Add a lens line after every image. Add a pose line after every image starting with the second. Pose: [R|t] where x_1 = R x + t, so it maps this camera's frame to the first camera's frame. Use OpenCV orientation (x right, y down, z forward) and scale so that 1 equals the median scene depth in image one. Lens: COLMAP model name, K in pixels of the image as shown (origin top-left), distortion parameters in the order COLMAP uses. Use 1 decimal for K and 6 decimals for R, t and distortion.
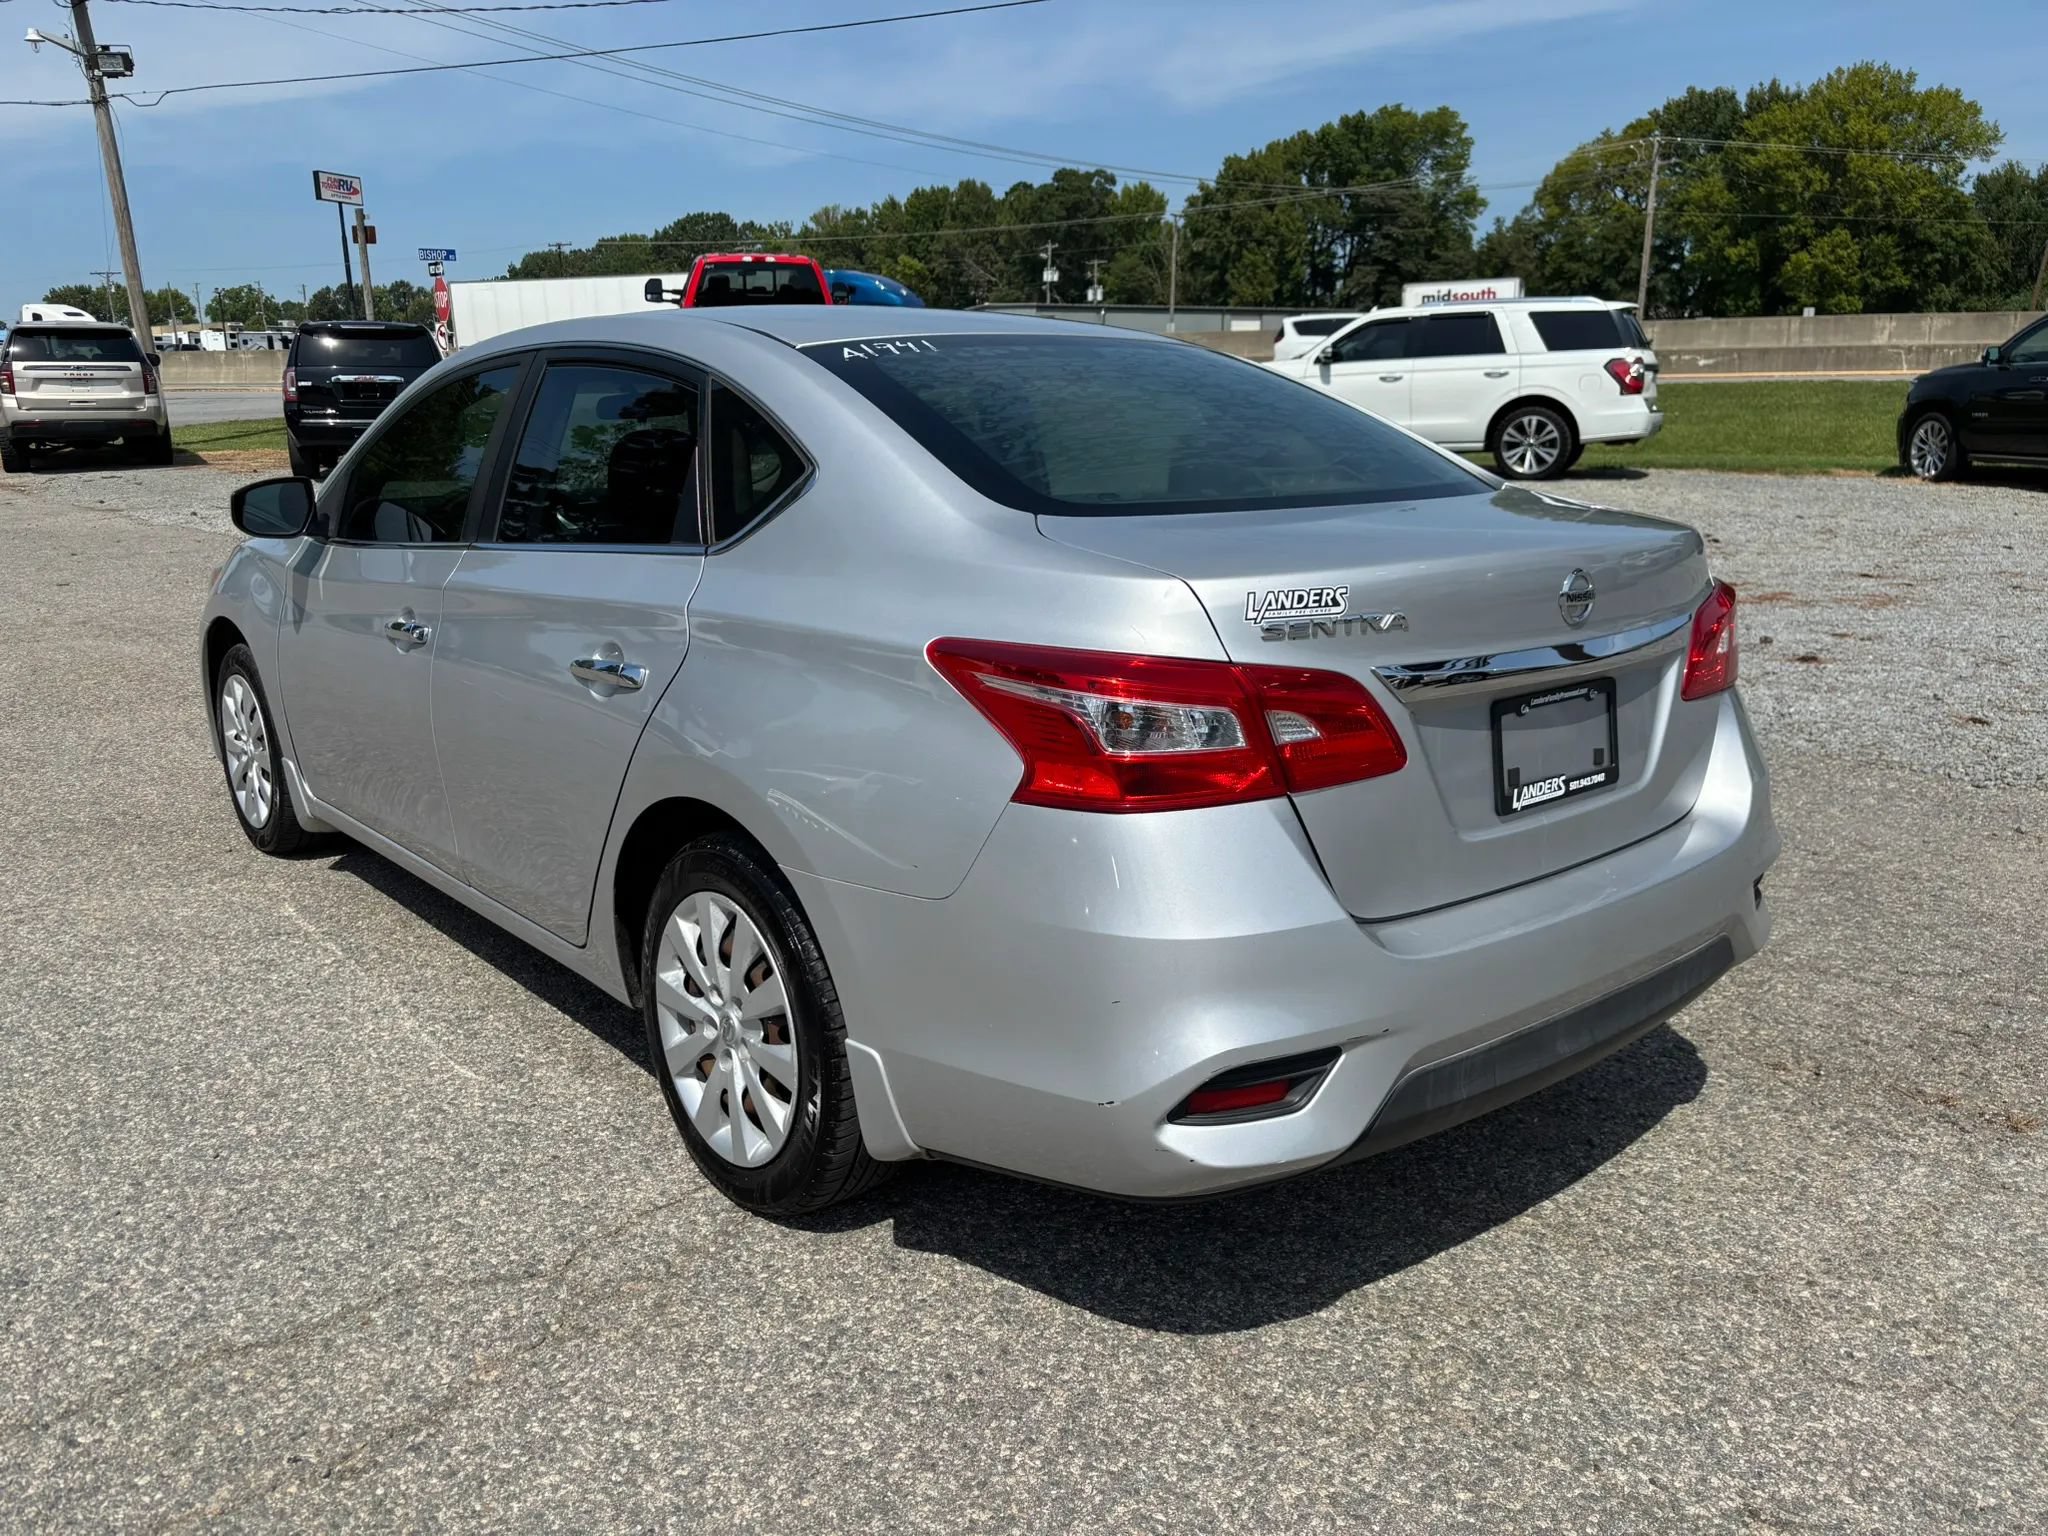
lens RADIAL K [[1555.9, 0, 1023.0], [0, 1555.9, 781.0], [0, 0, 1]] dist [0.041037, -0.047149]
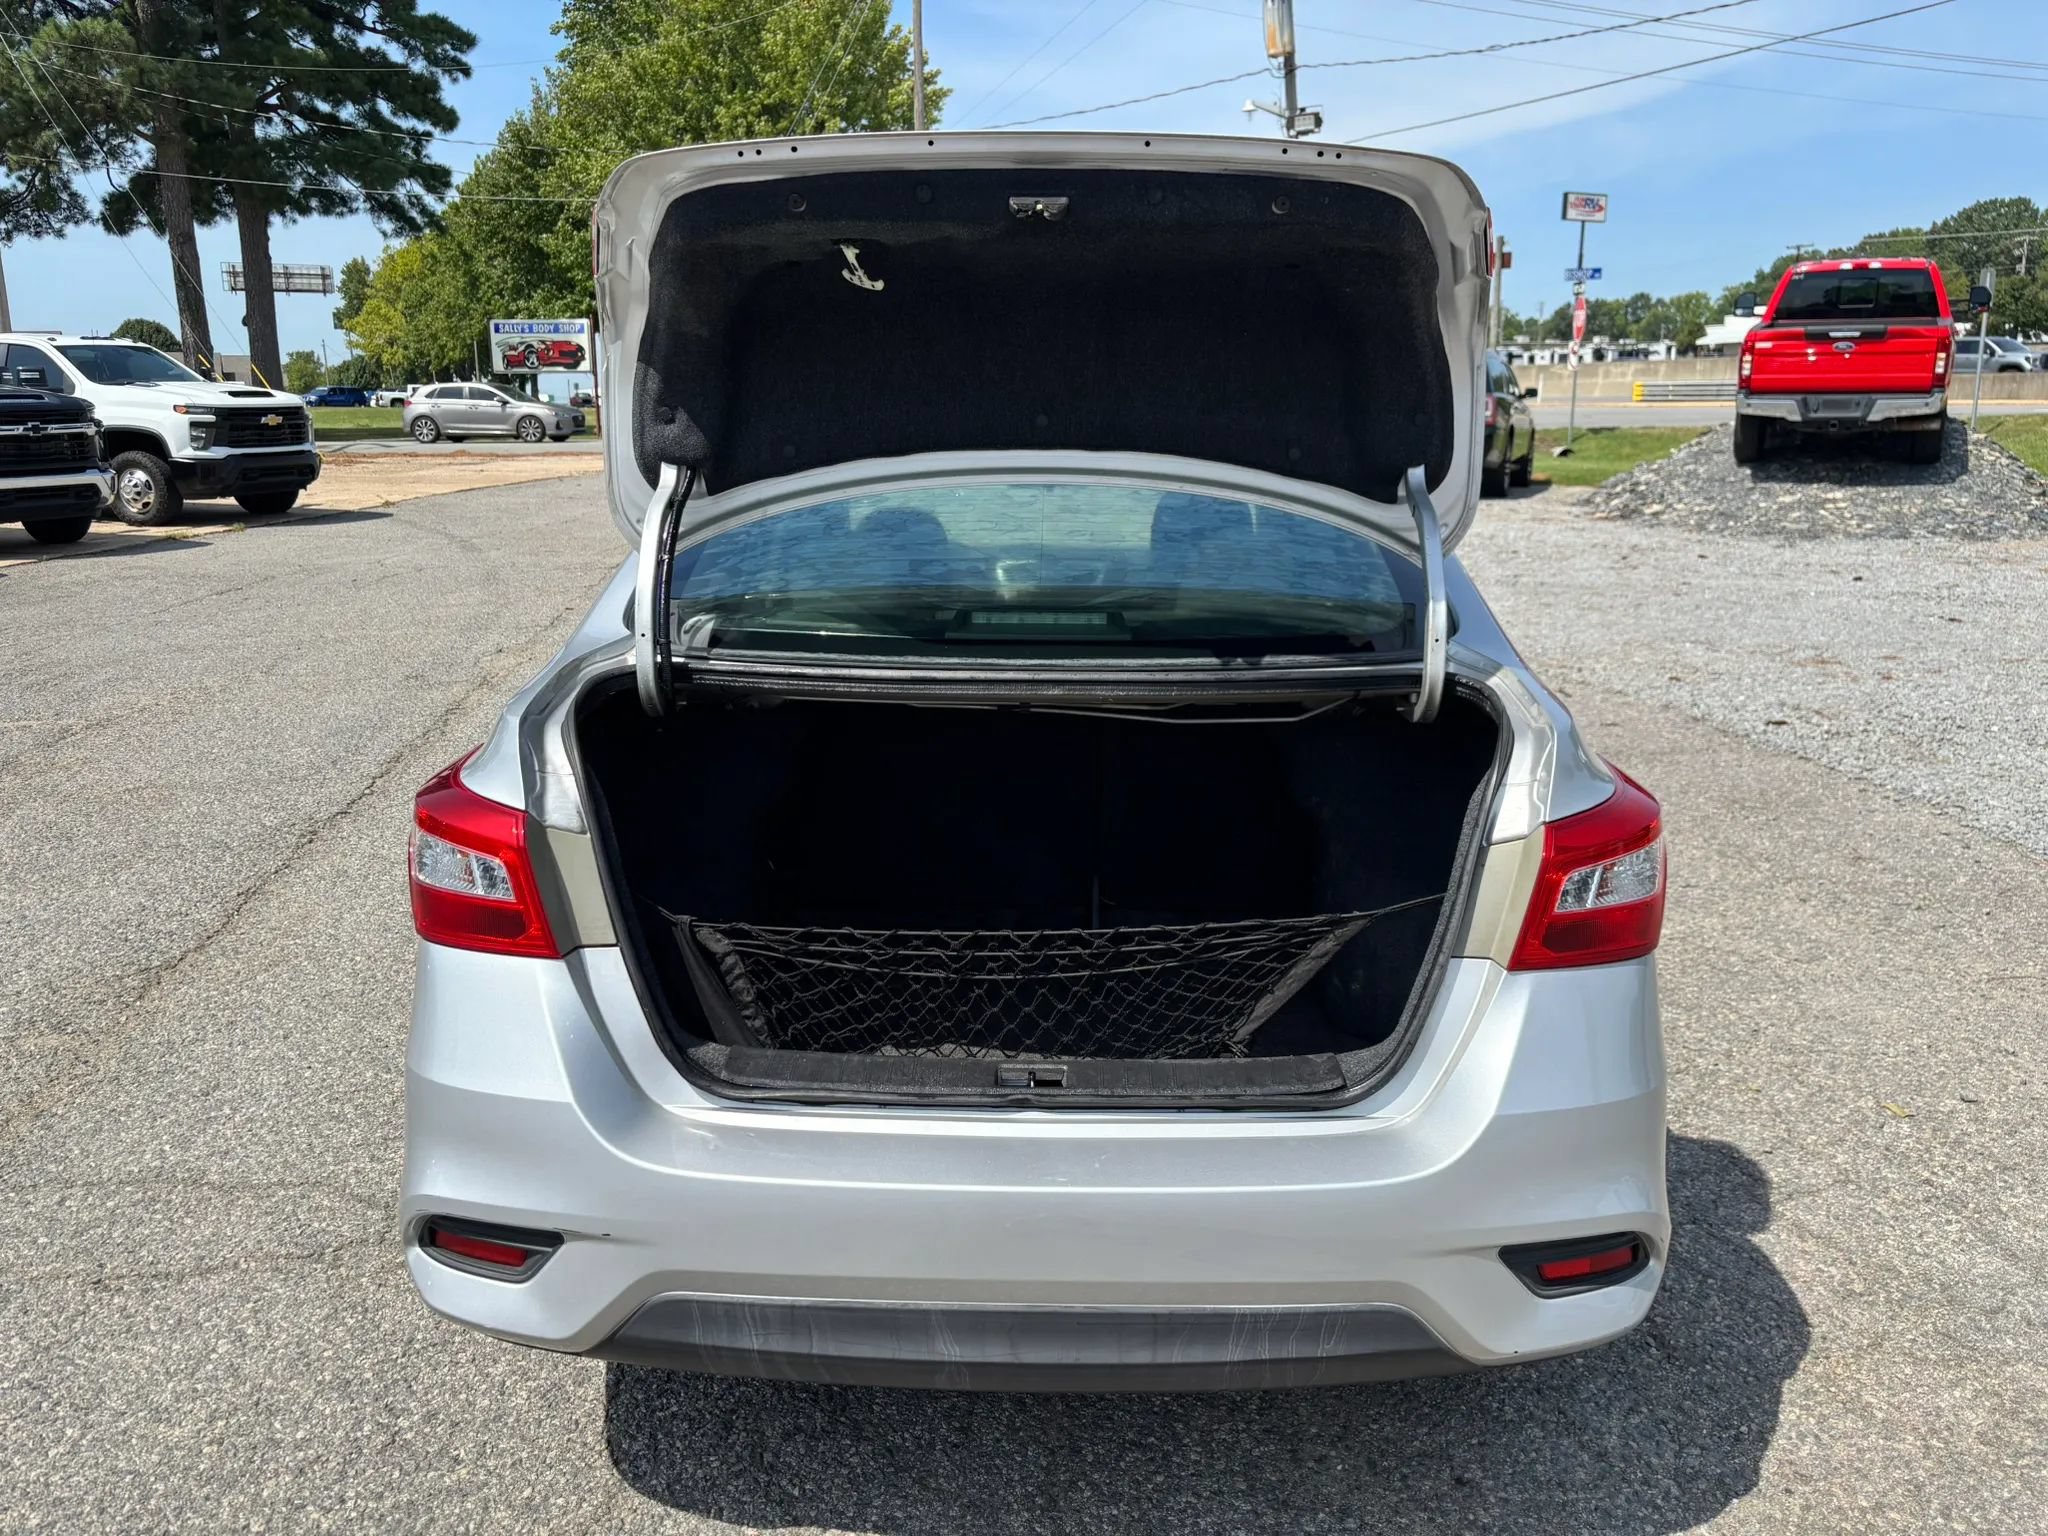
lens RADIAL K [[1555.9, 0, 1030.9], [0, 1555.9, 771.1], [0, 0, 1]] dist [0.041037, -0.047149]
pose [[0.751596, 0.154609, -0.641248, 0.071519], [-0.162426, 0.985589, 0.047255, -0.014271], [0.639313, 0.068639, 0.765877, 0.032203]]
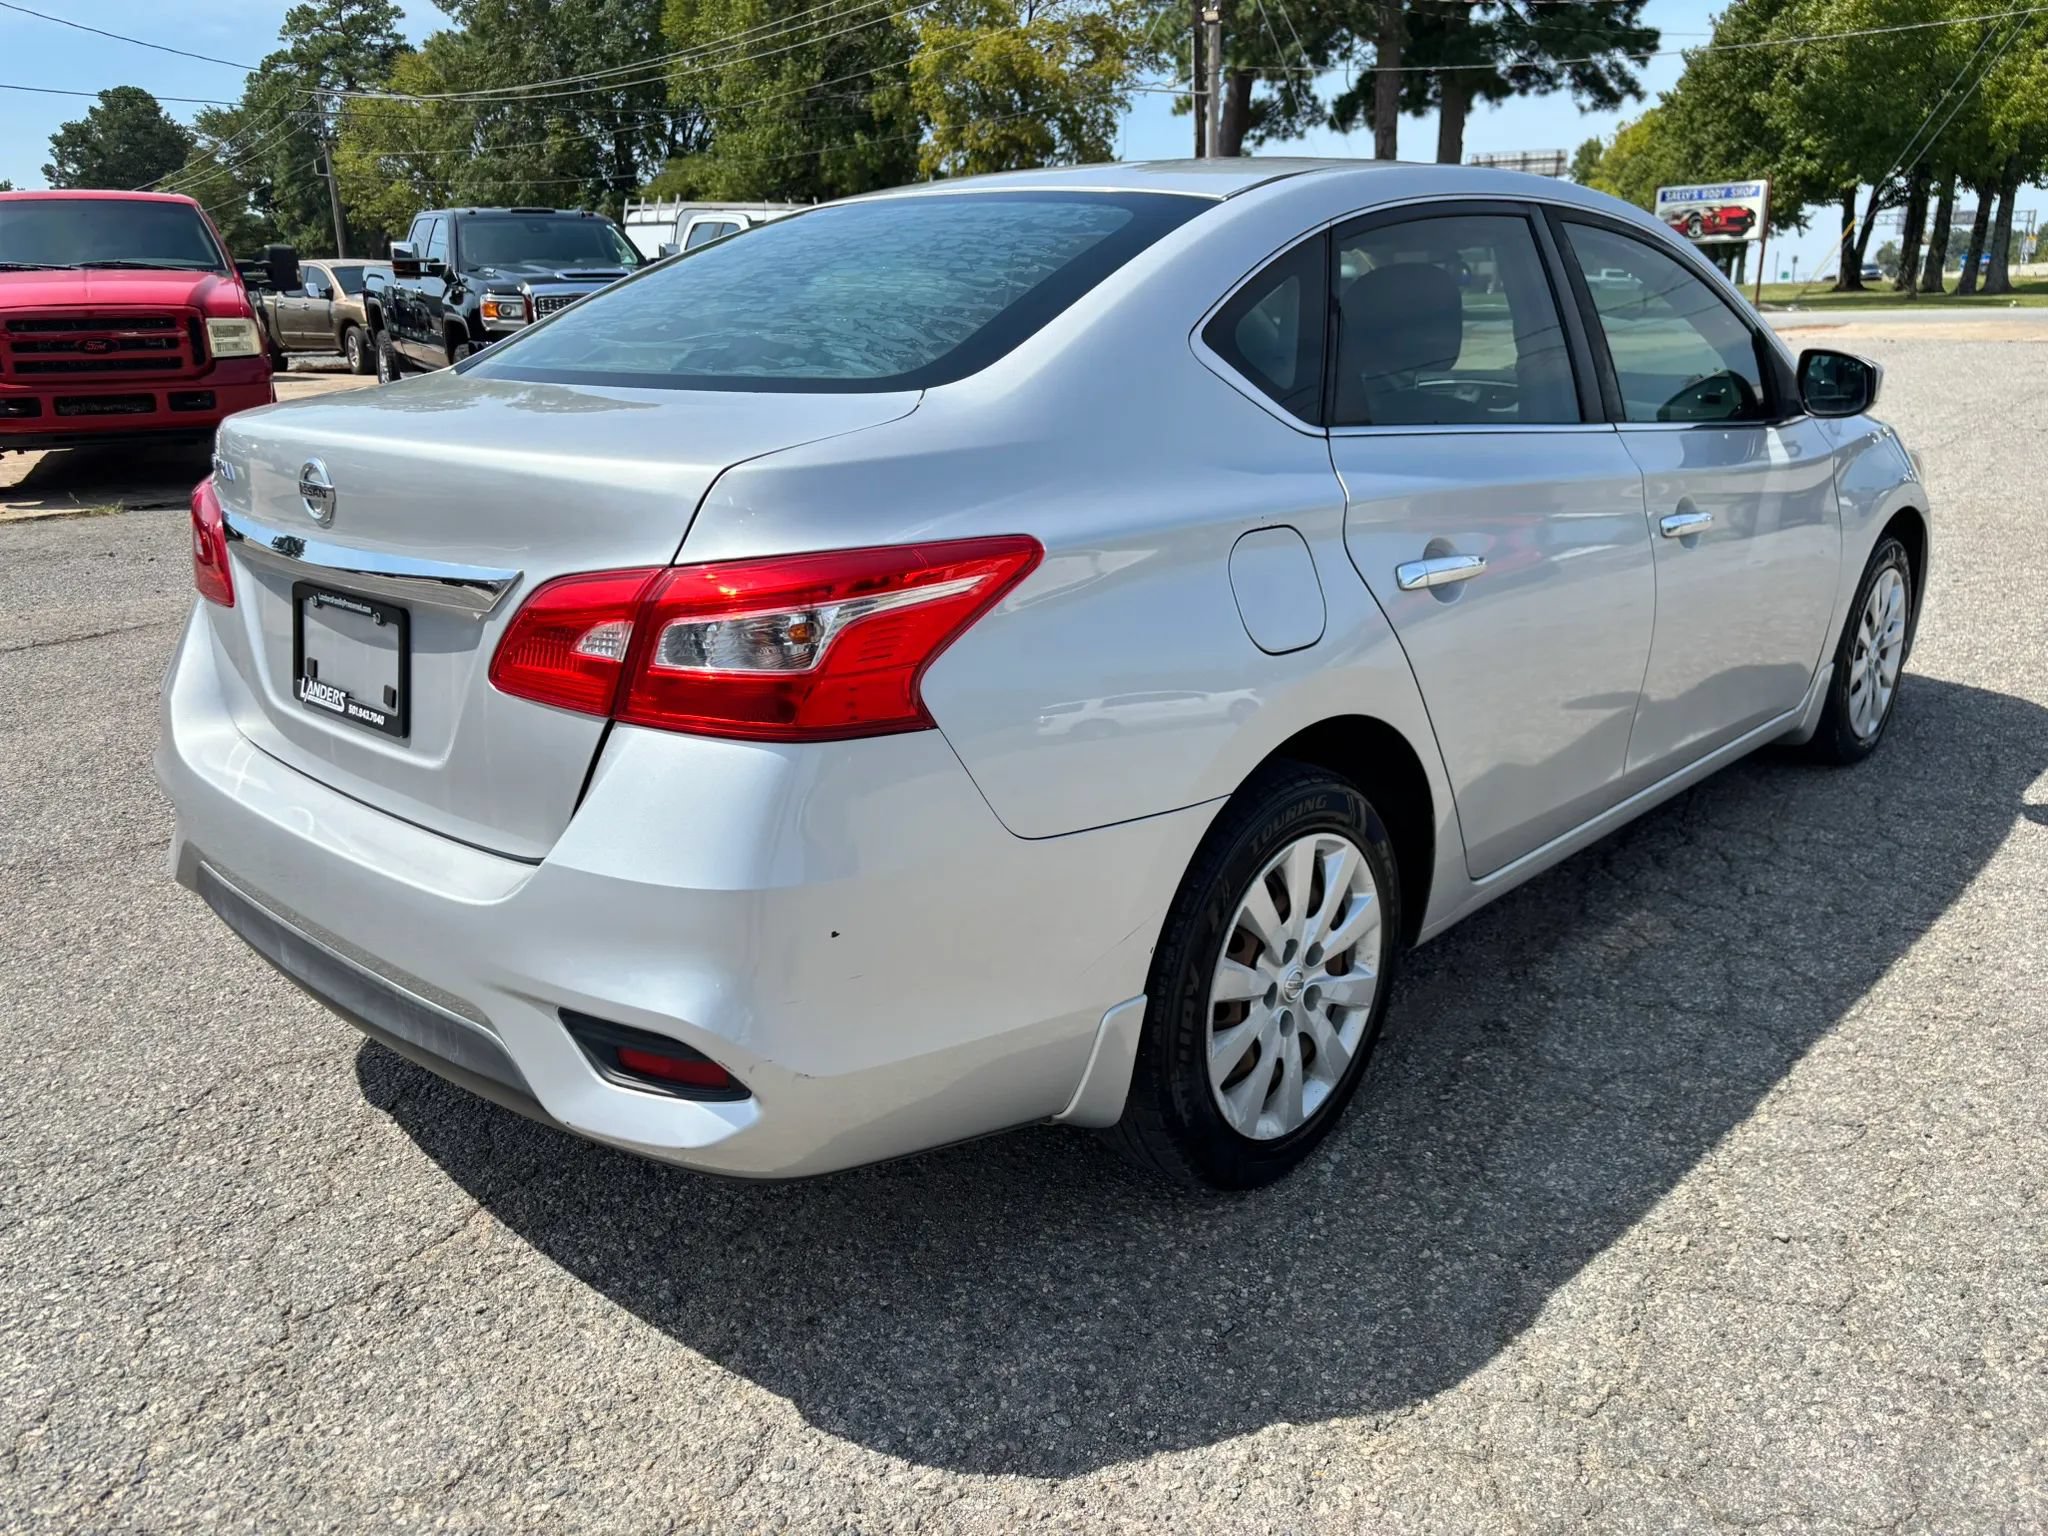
lens RADIAL K [[1555.9, 0, 996.5], [0, 1555.9, 747.0], [0, 0, 1]] dist [0.041037, -0.047149]
pose [[0.112030, 0.276008, -0.954604, 0.106681], [-0.223469, 0.943043, 0.246439, -0.023733], [0.968251, 0.185716, 0.167329, 0.103770]]
